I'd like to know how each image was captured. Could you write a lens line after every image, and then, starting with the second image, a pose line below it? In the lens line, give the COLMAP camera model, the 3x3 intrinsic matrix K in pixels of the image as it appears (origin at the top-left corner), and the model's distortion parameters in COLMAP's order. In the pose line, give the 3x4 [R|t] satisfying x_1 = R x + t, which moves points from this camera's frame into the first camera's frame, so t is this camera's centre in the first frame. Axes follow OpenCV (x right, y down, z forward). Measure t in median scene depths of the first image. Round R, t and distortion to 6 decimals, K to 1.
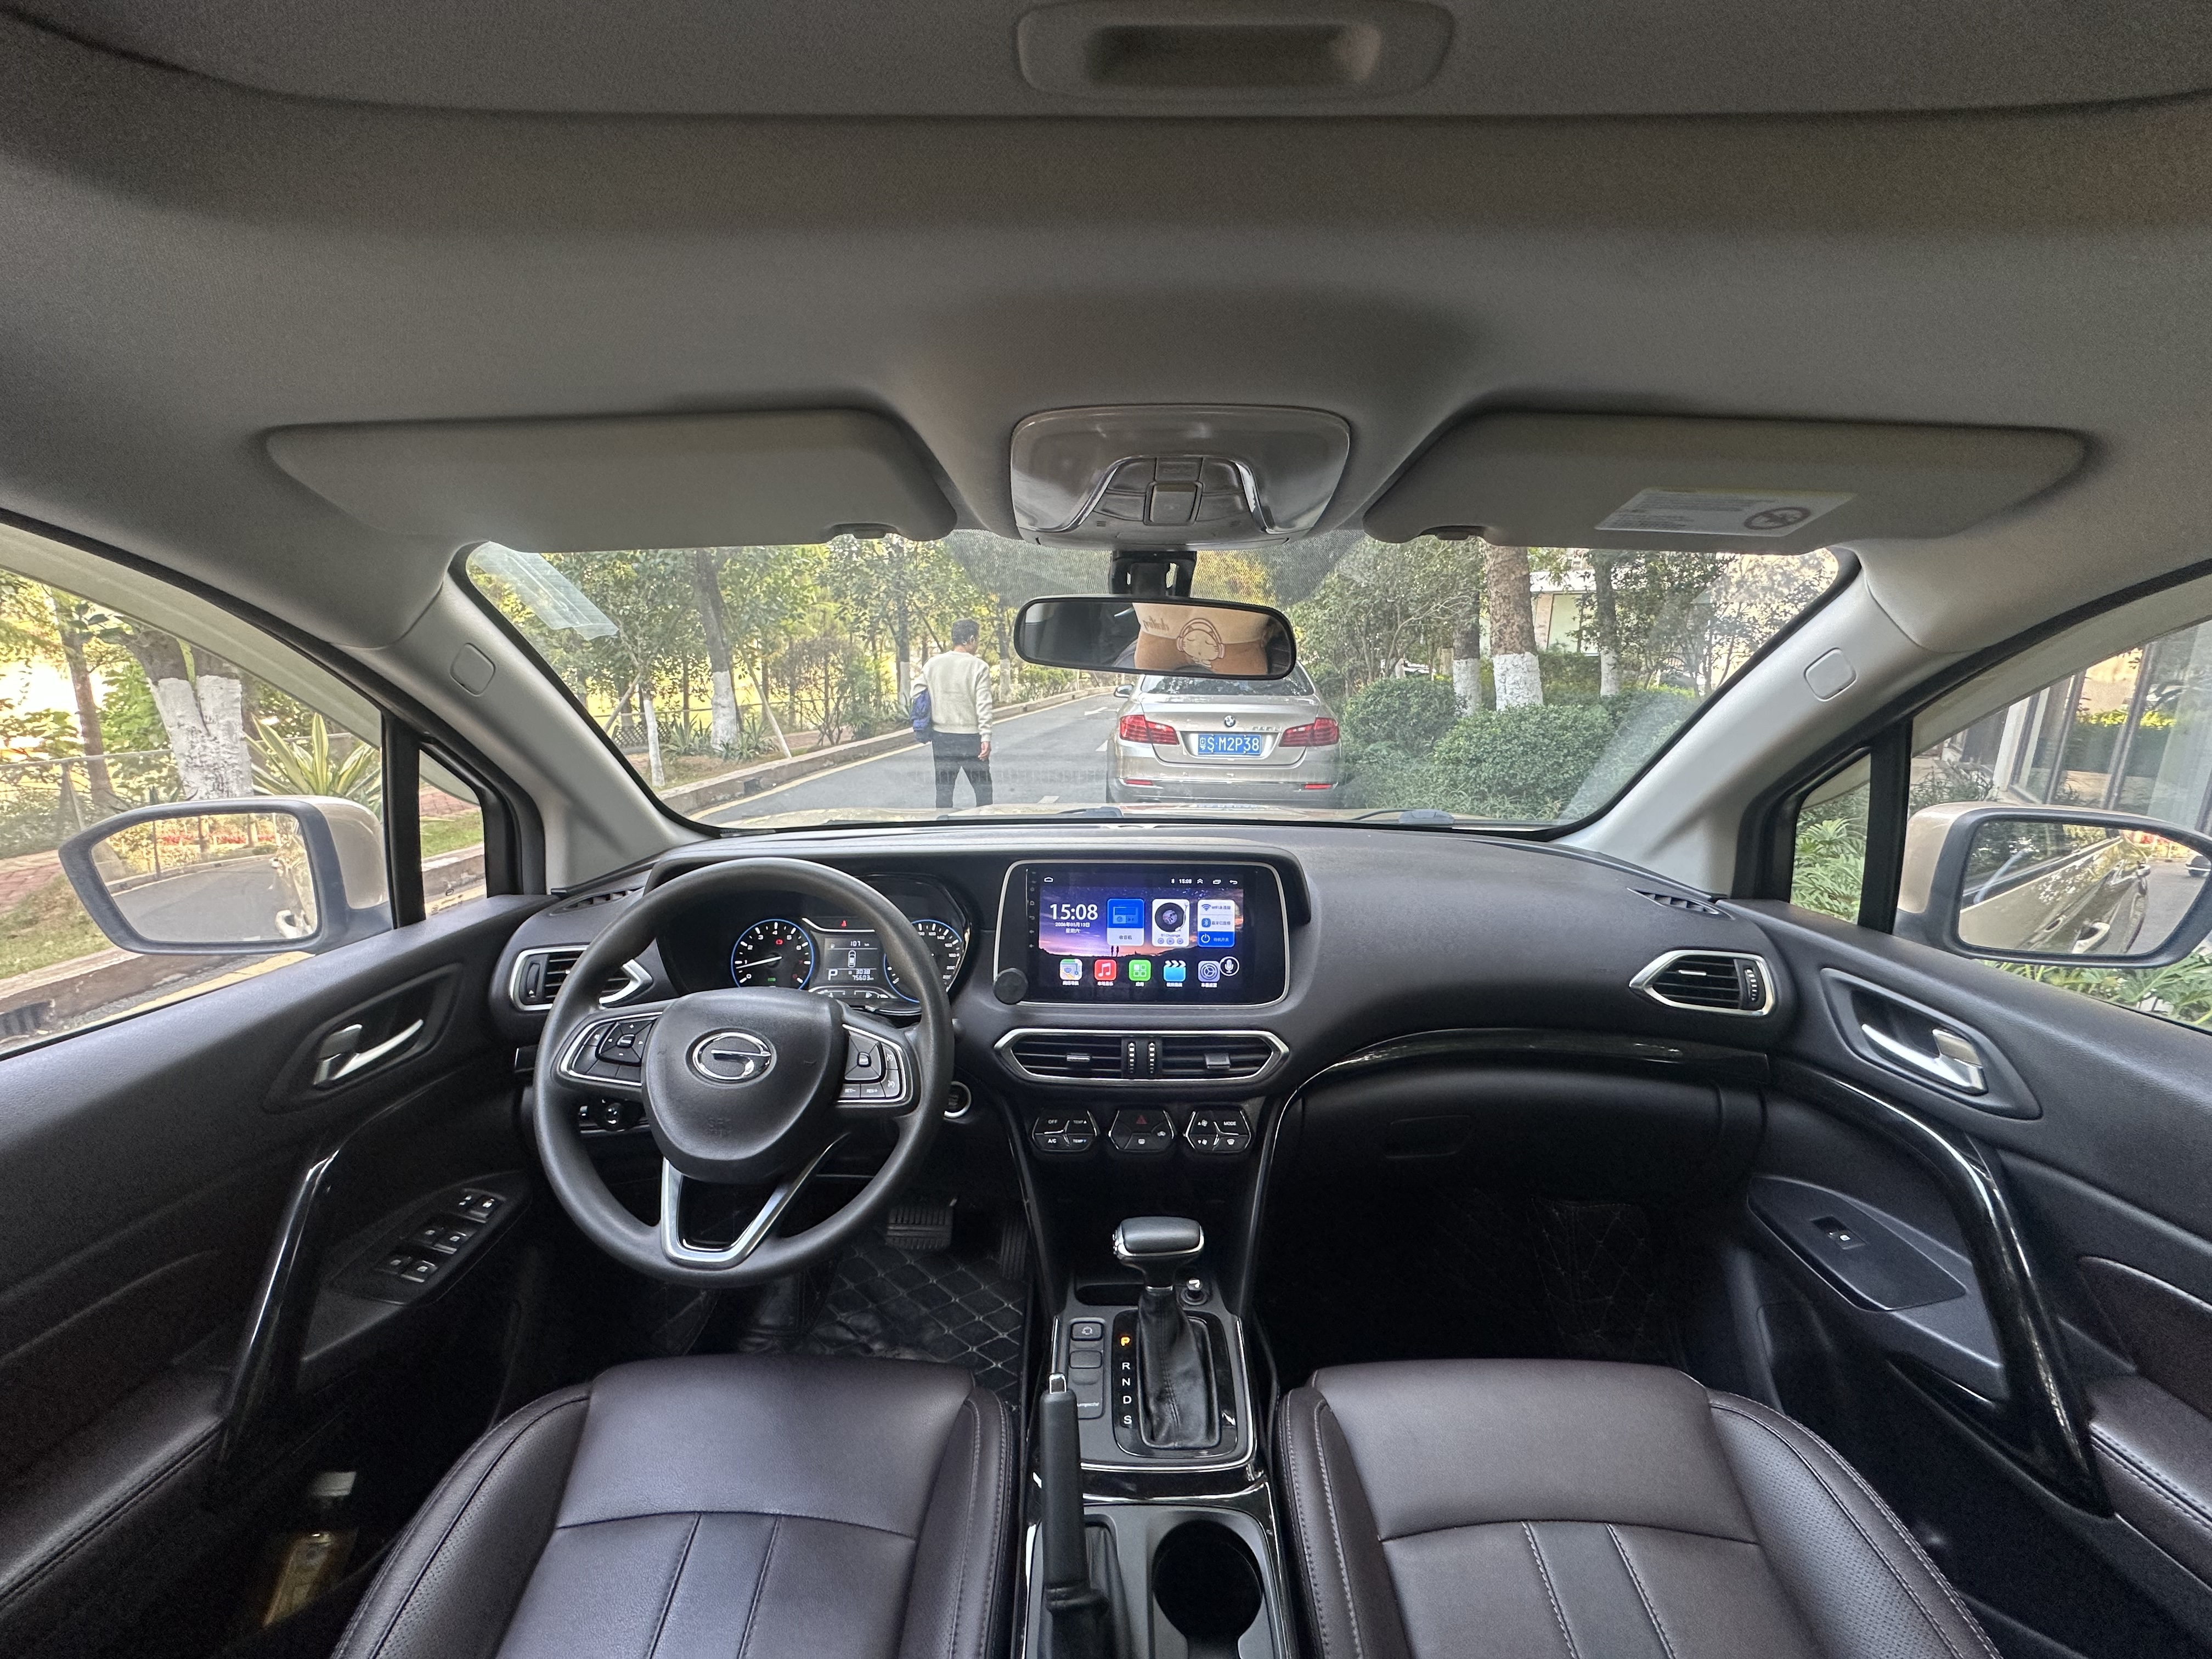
lens RADIAL K [[883.7, 0, 1107.8], [0, 883.7, 836.7], [0, 0, 1]] dist [-0.000246, 0.000123]
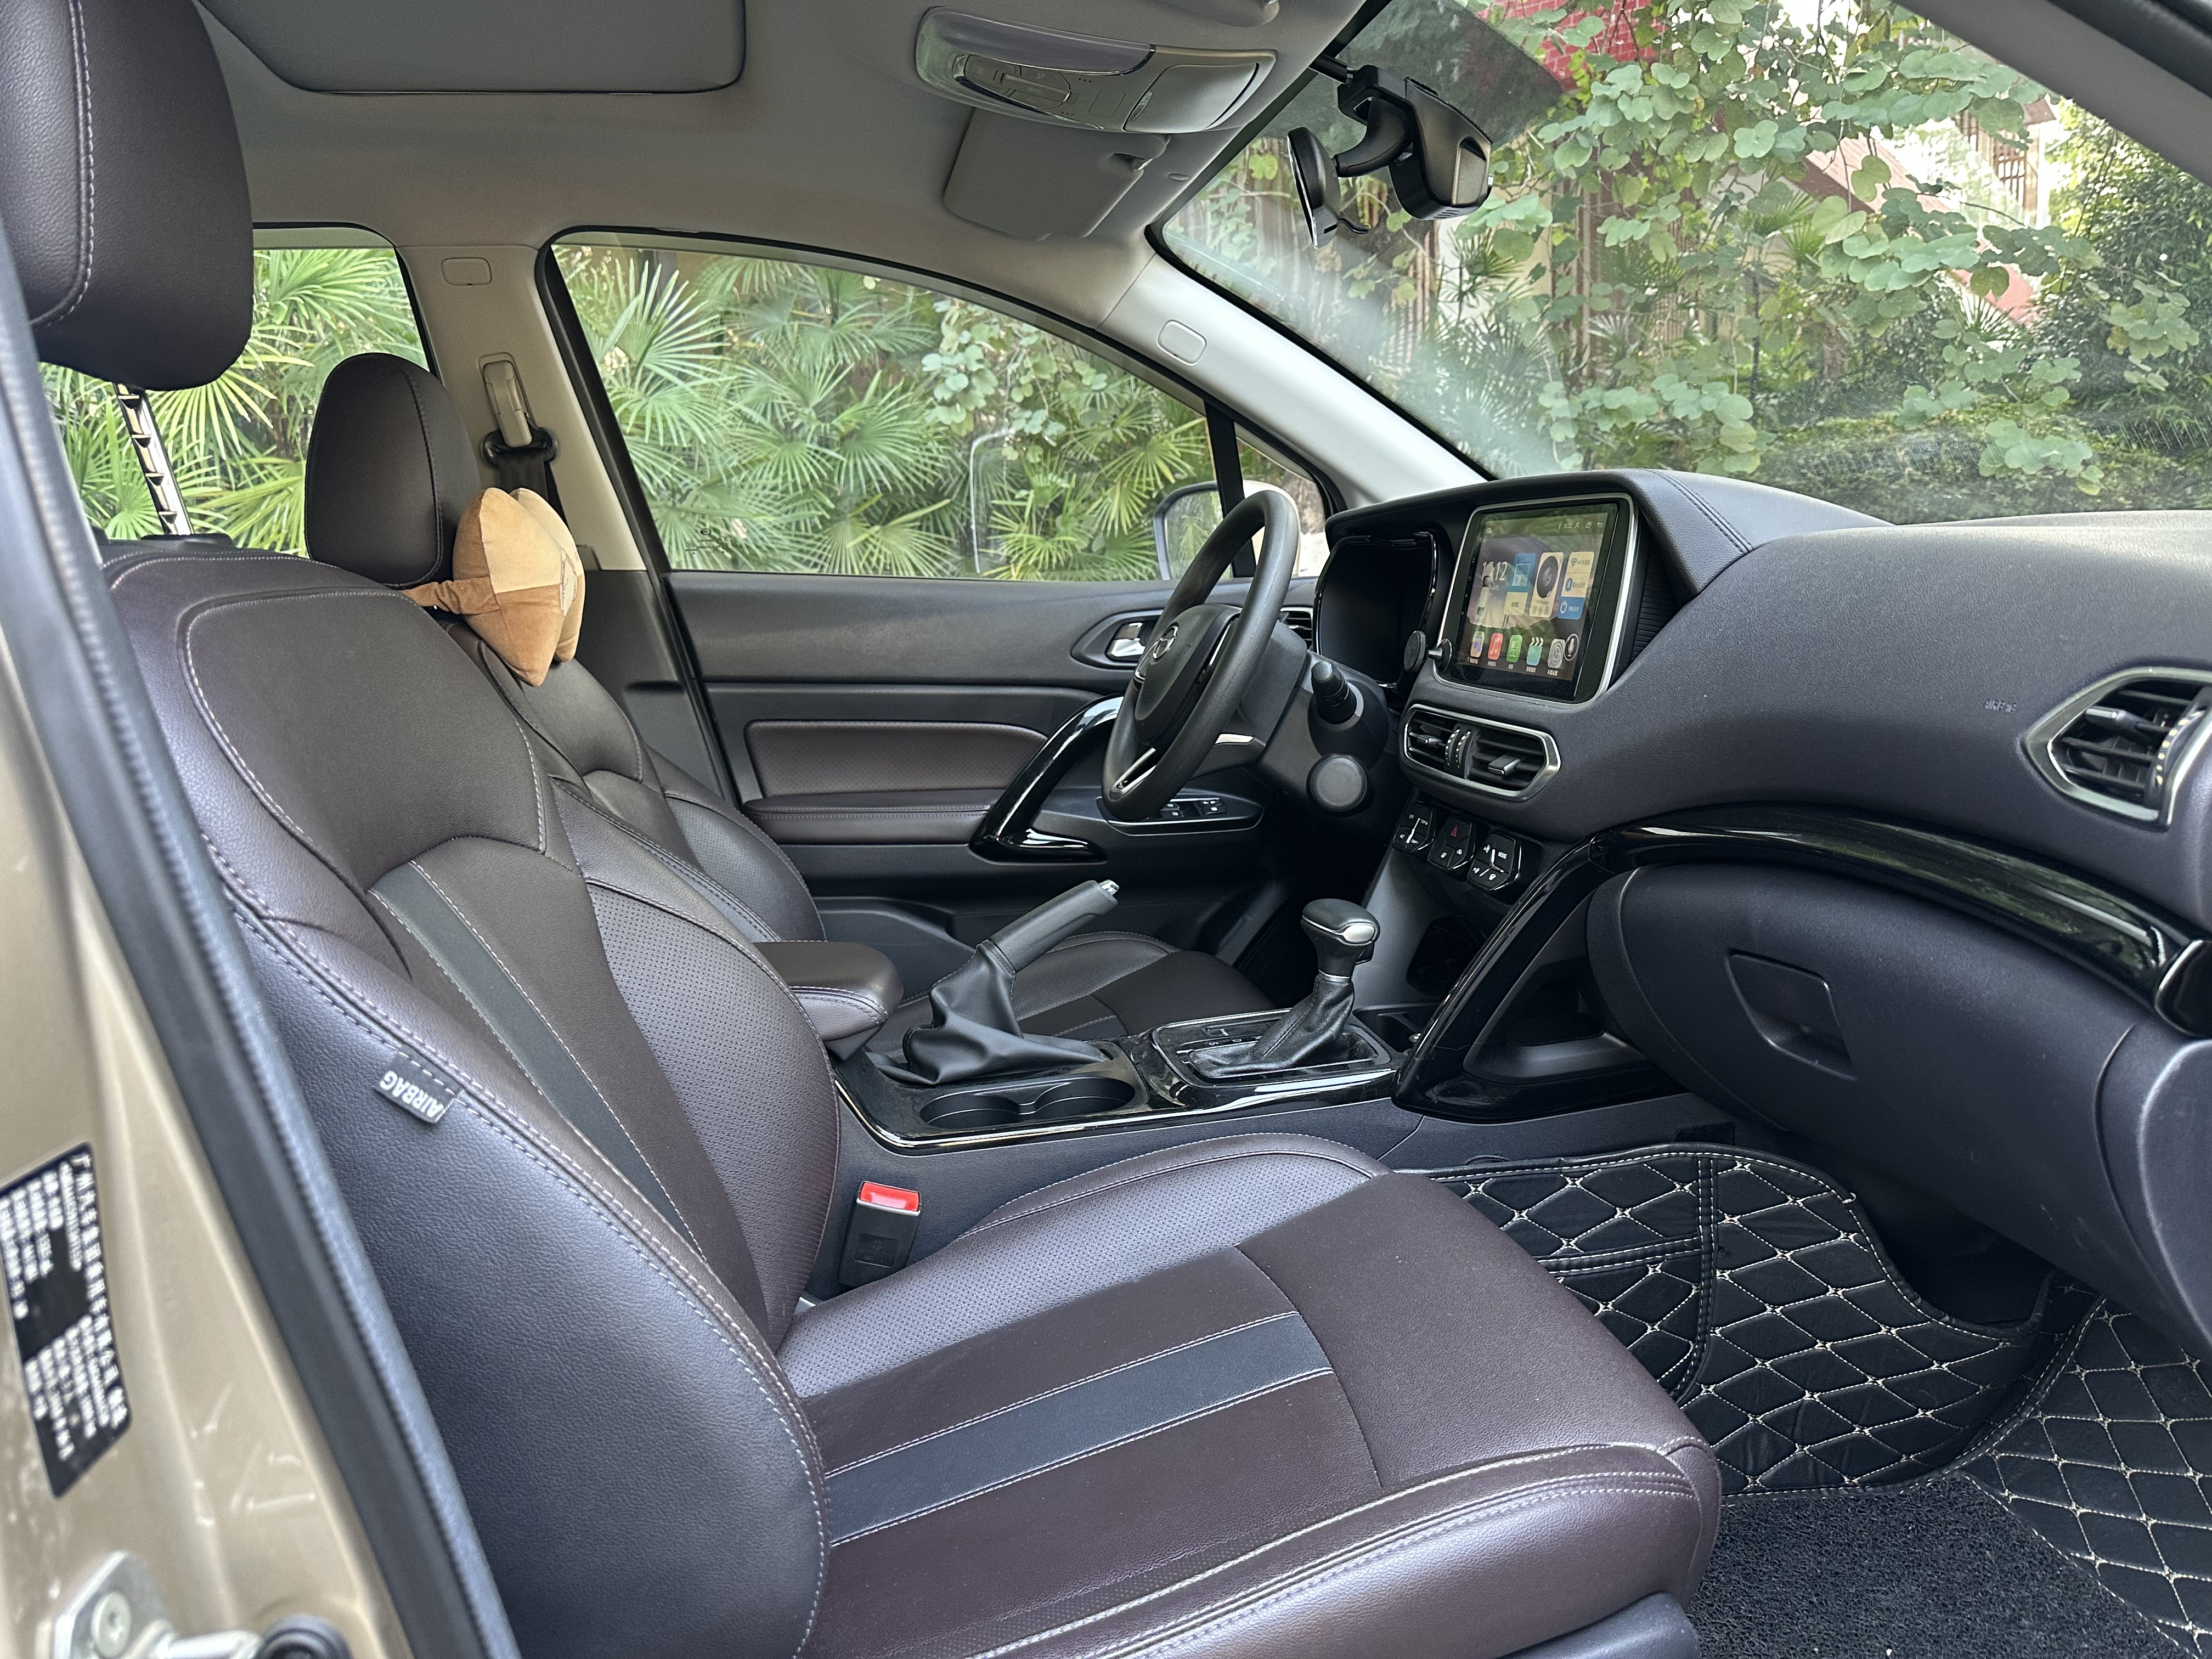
lens RADIAL K [[1564.9, 0, 1106.0], [0, 1564.9, 829.5], [0, 0, 1]] dist [0.098458, -0.135393]
pose [[0.176639, 0.156019, -0.971832, 1.318206], [-0.164269, 0.978182, 0.127181, 0.192417], [0.970471, 0.137177, 0.198414, 0.431119]]
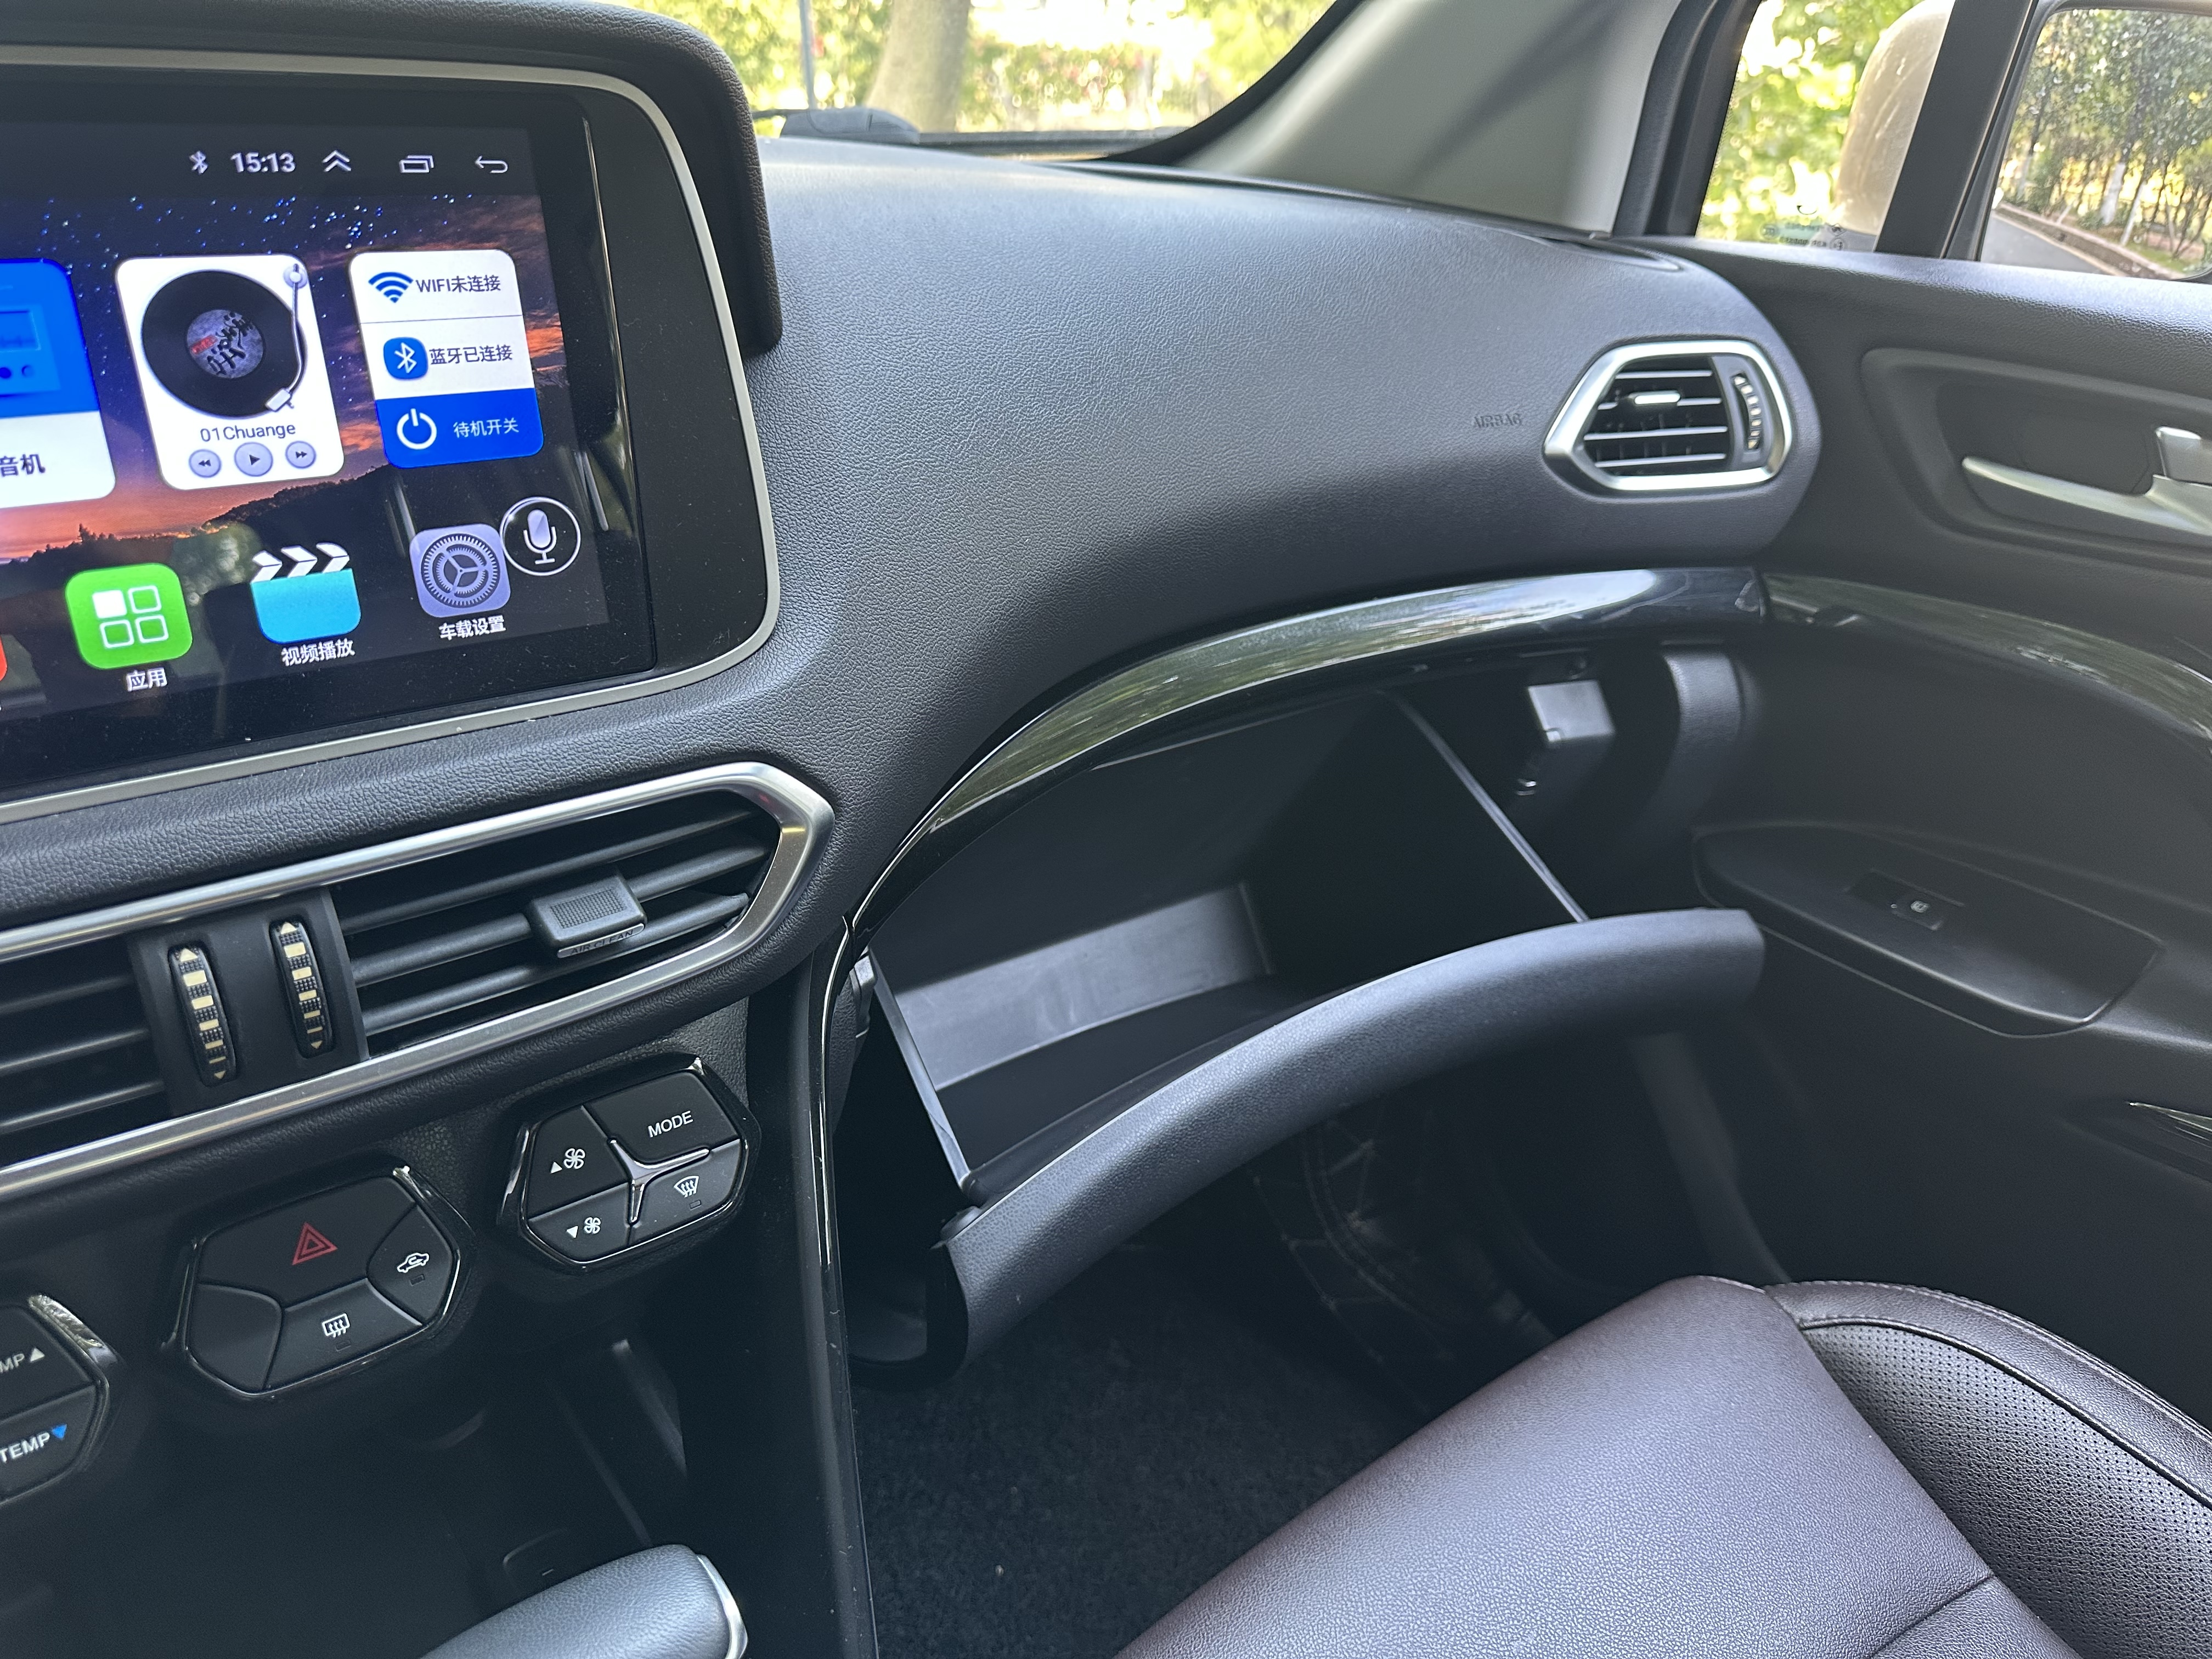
lens RADIAL K [[1642.1, 0, 1151.9], [0, 1642.1, 848.1], [0, 0, 1]] dist [-0.017553, -0.003750]
pose [[0.769911, -0.248326, 0.587853, -0.018680], [0.079560, 0.951346, 0.297677, 0.109867], [-0.633172, -0.182415, 0.752209, 0.552992]]
